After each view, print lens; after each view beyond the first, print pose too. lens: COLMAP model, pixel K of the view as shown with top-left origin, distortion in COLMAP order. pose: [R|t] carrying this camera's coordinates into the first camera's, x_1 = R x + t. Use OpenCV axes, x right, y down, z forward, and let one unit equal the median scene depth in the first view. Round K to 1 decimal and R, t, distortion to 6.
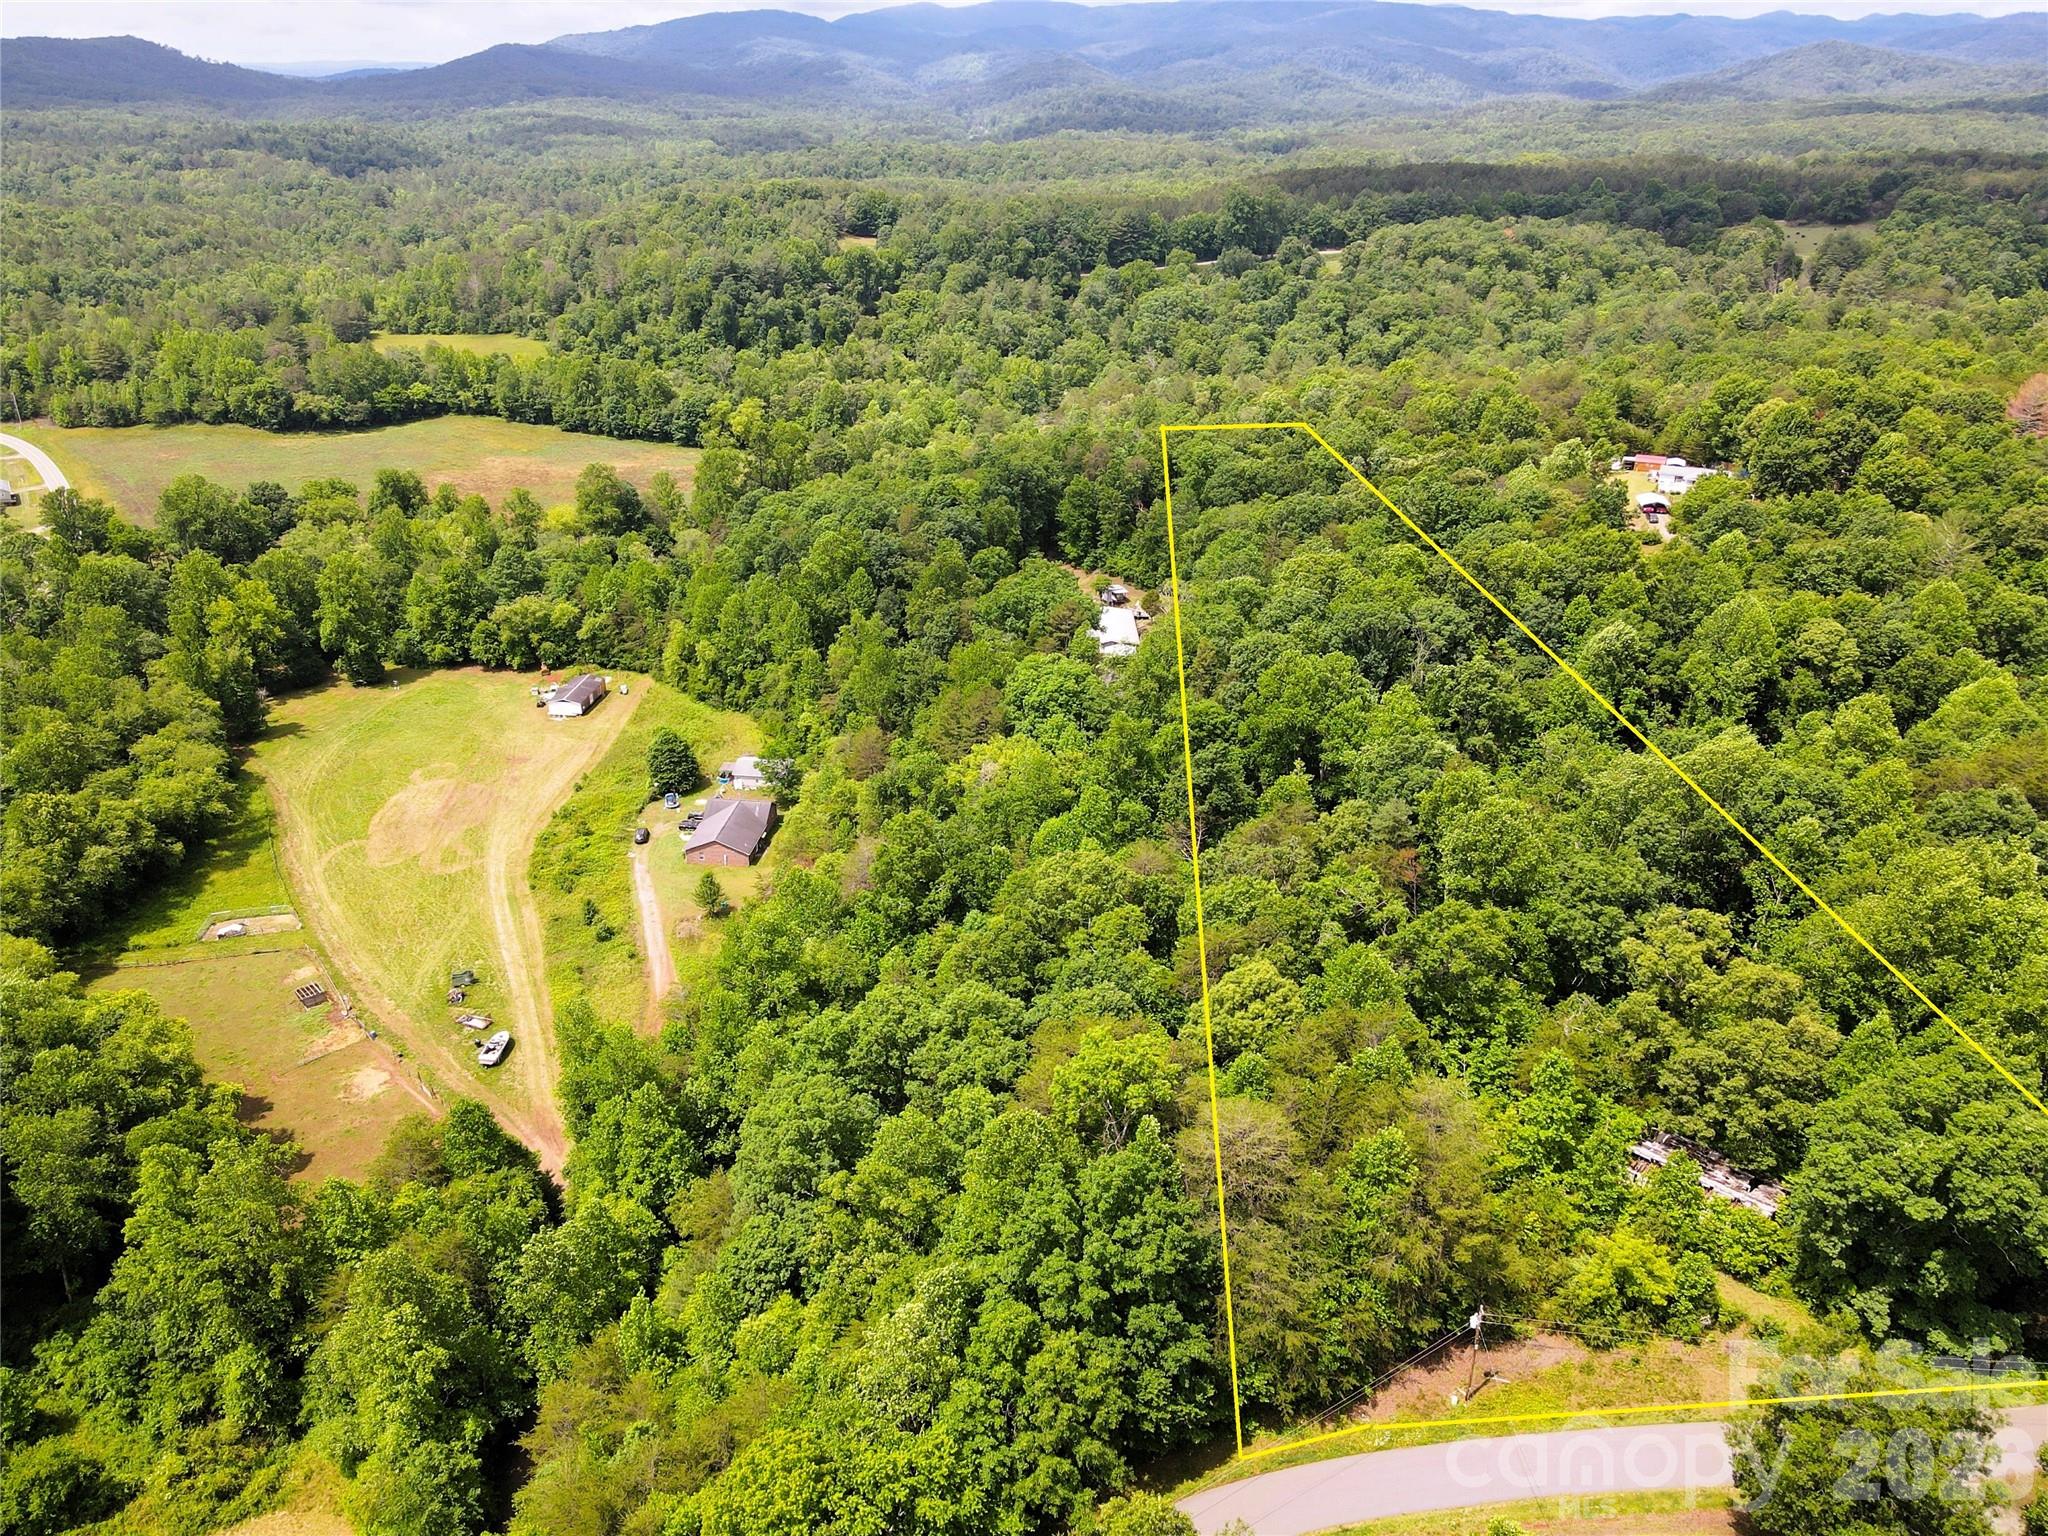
lens RADIAL K [[1478.4, 0, 1021.5], [0, 1478.4, 771.7], [0, 0, 1]] dist [0.007471, 0.008892]
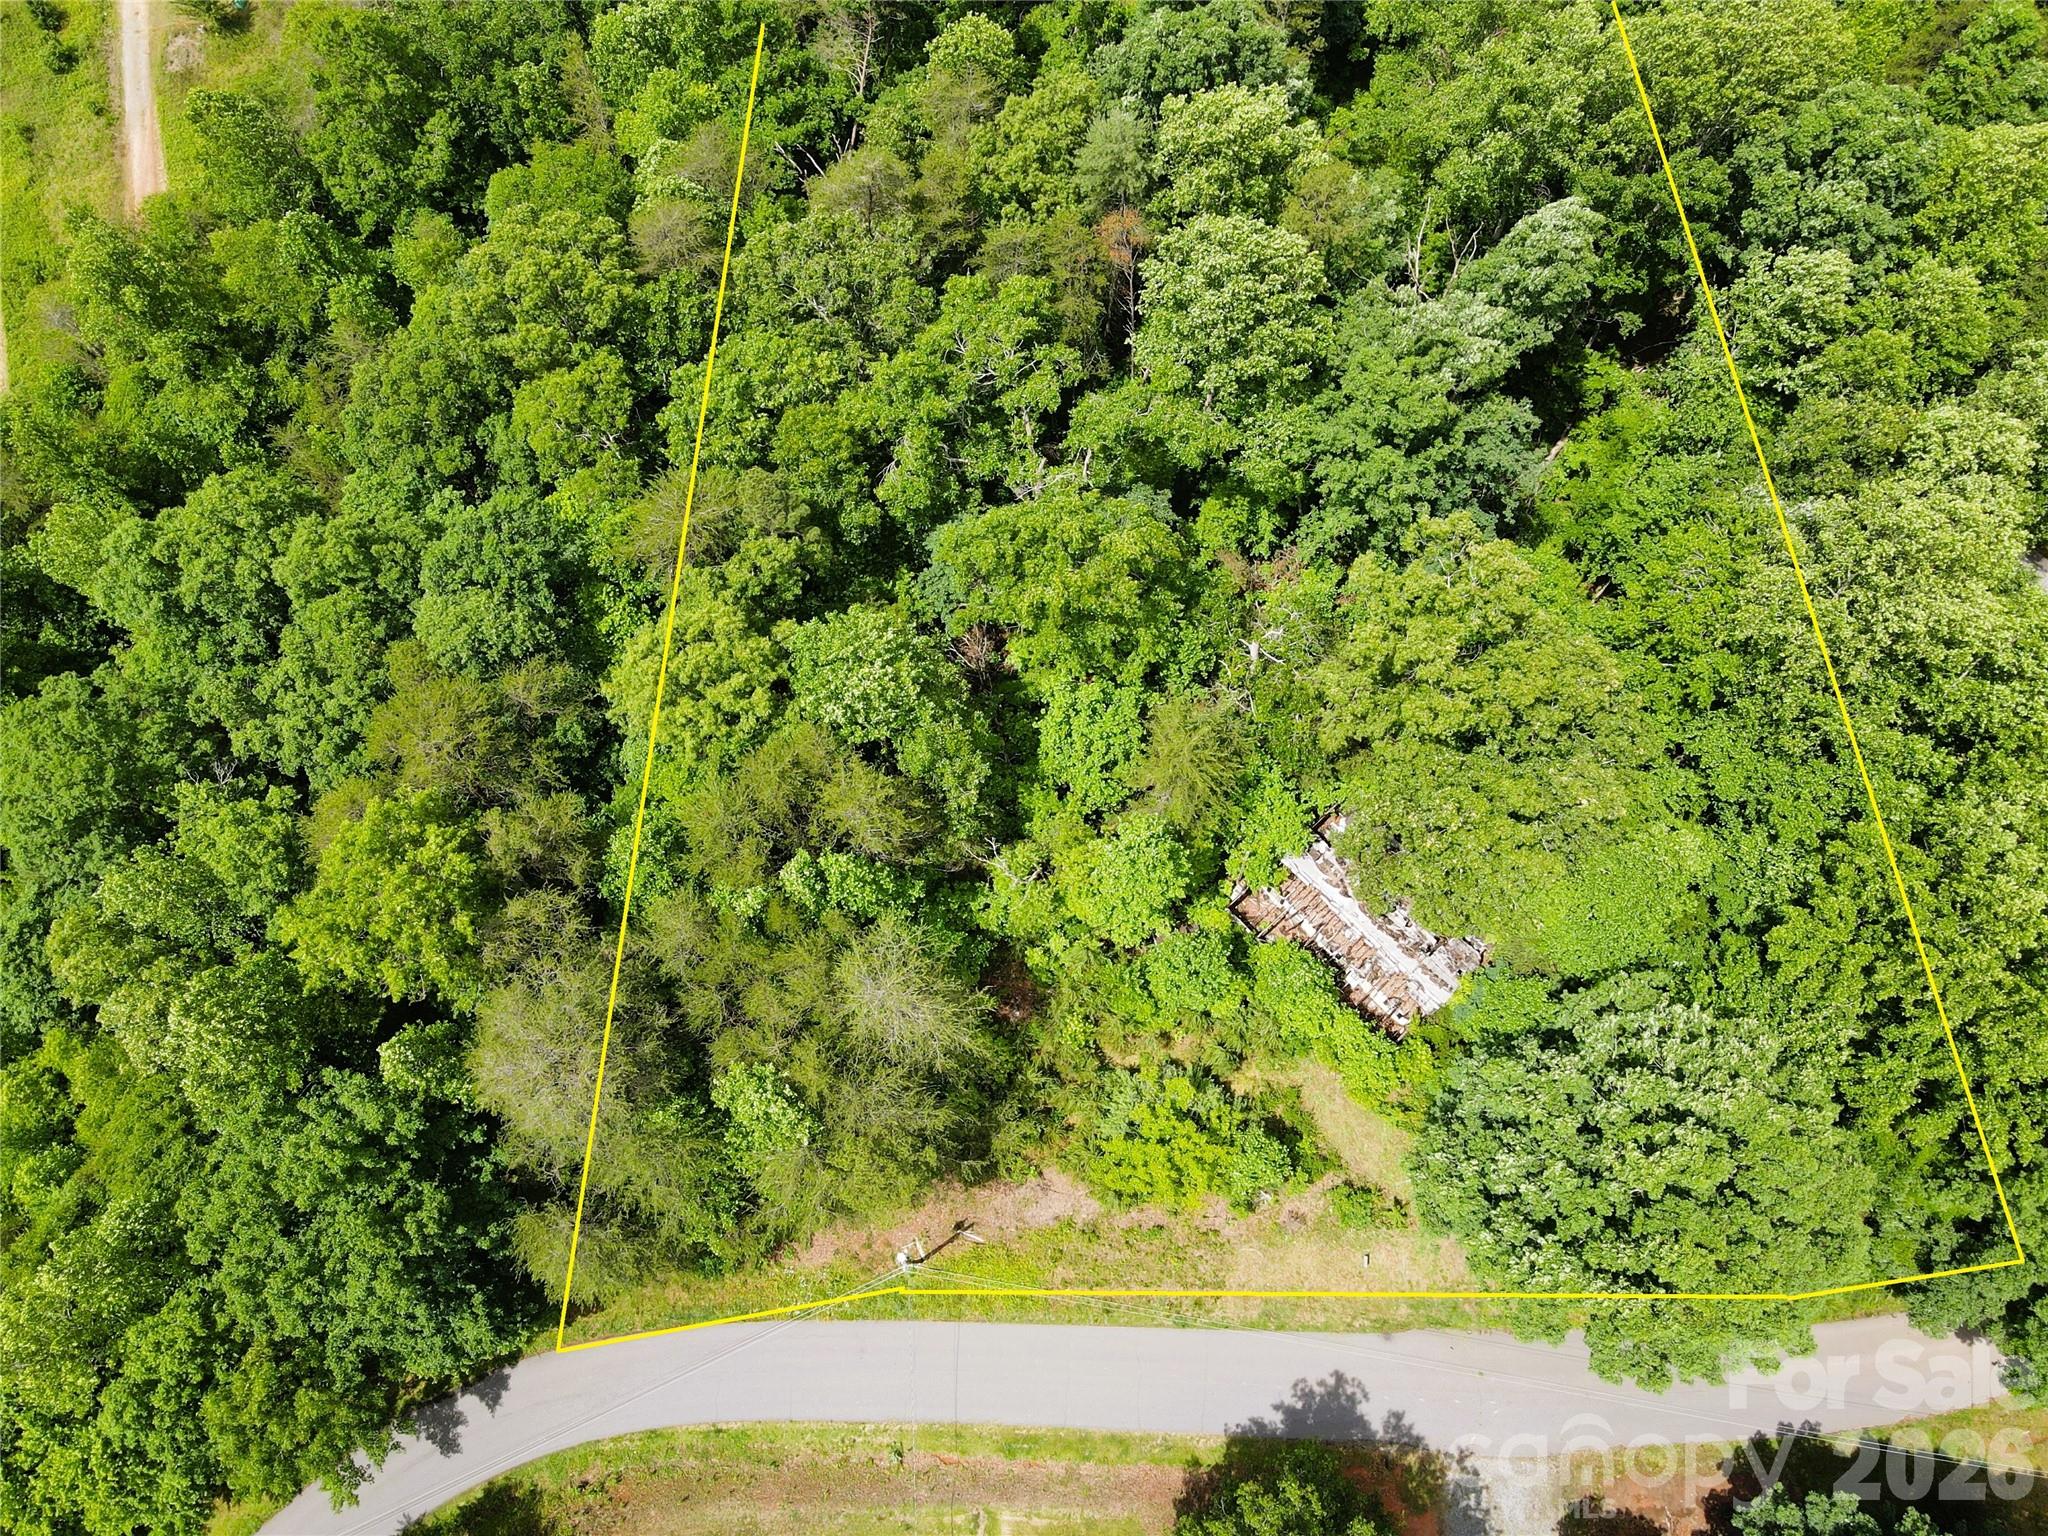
lens RADIAL K [[1514.7, 0, 1018.5], [0, 1514.7, 772.3], [0, 0, 1]] dist [0.005158, 0.002706]
pose [[0.998269, 0.053115, -0.025274, 0.117545], [-0.018663, 0.693476, 0.720238, -0.101733], [0.055782, -0.718519, 0.693267, 0.211376]]
